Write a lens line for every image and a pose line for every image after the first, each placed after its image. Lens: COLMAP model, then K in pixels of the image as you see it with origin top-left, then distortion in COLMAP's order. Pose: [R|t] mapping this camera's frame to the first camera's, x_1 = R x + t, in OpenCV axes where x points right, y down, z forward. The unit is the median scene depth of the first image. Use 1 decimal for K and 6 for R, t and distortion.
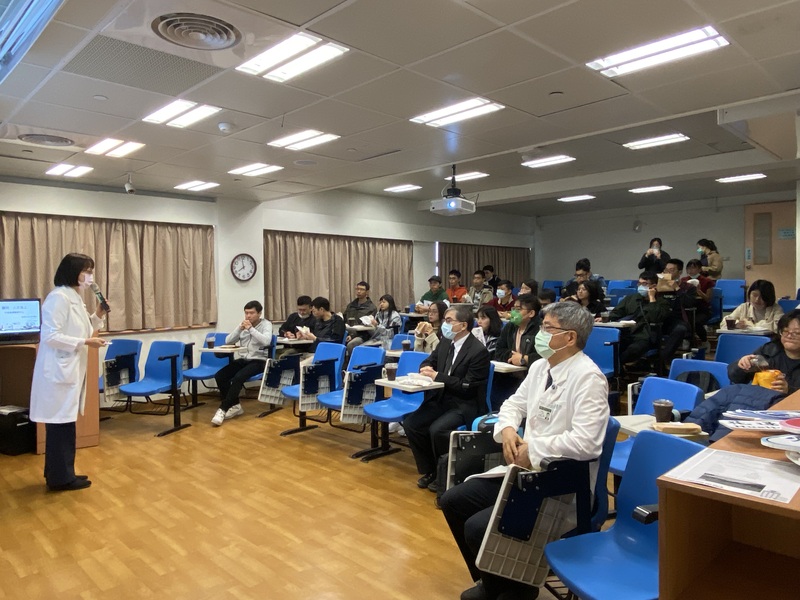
lens RADIAL K [[560.2, 0, 404.3], [0, 560.2, 296.1], [0, 0, 1]] dist [-0.003192, -0.016290]
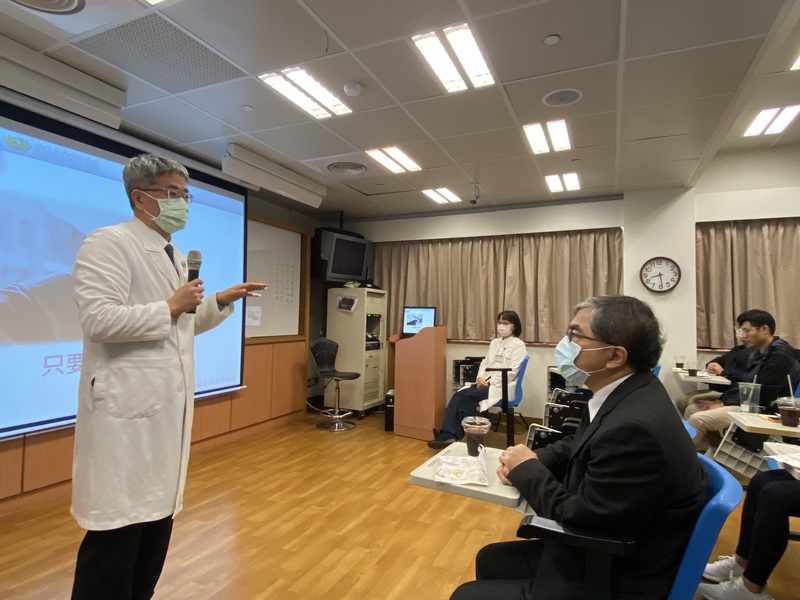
lens RADIAL K [[457.3, 0, 401.6], [0, 457.3, 297.6], [0, 0, 1]] dist [0.009344, -0.001654]
pose [[0.347494, -0.023989, -0.937375, 0.299066], [-0.039948, 0.998386, -0.040359, 0.032954], [0.936831, 0.051471, 0.345975, 0.728144]]
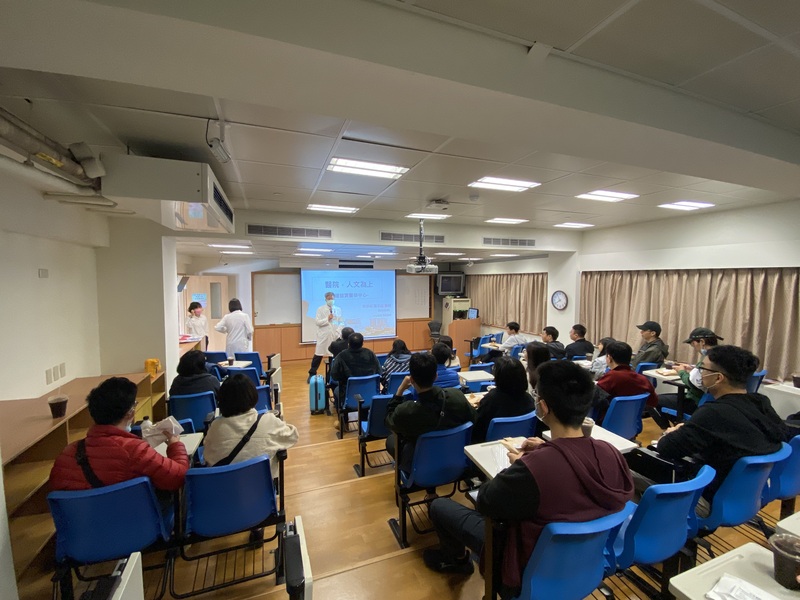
lens RADIAL K [[323.2, 0, 394.5], [0, 323.2, 301.0], [0, 0, 1]] dist [0.000445, -0.000003]
pose [[-0.429568, 0.063936, -0.900768, 1.025174], [-0.018937, 0.996633, 0.079771, -0.174906], [0.902836, 0.051325, -0.426911, 1.585152]]
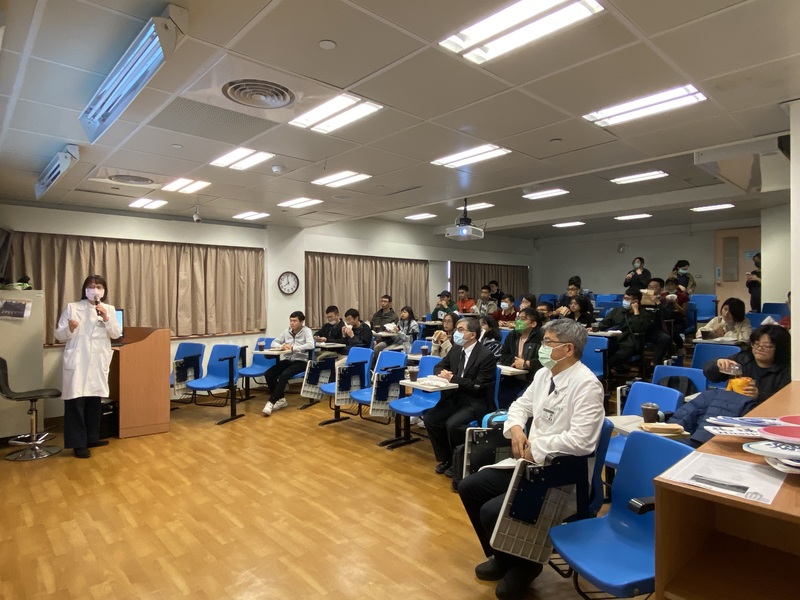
lens RADIAL K [[473.6, 0, 400.6], [0, 473.6, 296.4], [0, 0, 1]] dist [-0.007874, -0.010449]
pose [[0.999239, 0.005530, -0.038607, -0.012631], [-0.006185, 0.999839, -0.016859, -0.011255], [0.038508, 0.017085, 0.999112, -0.003089]]
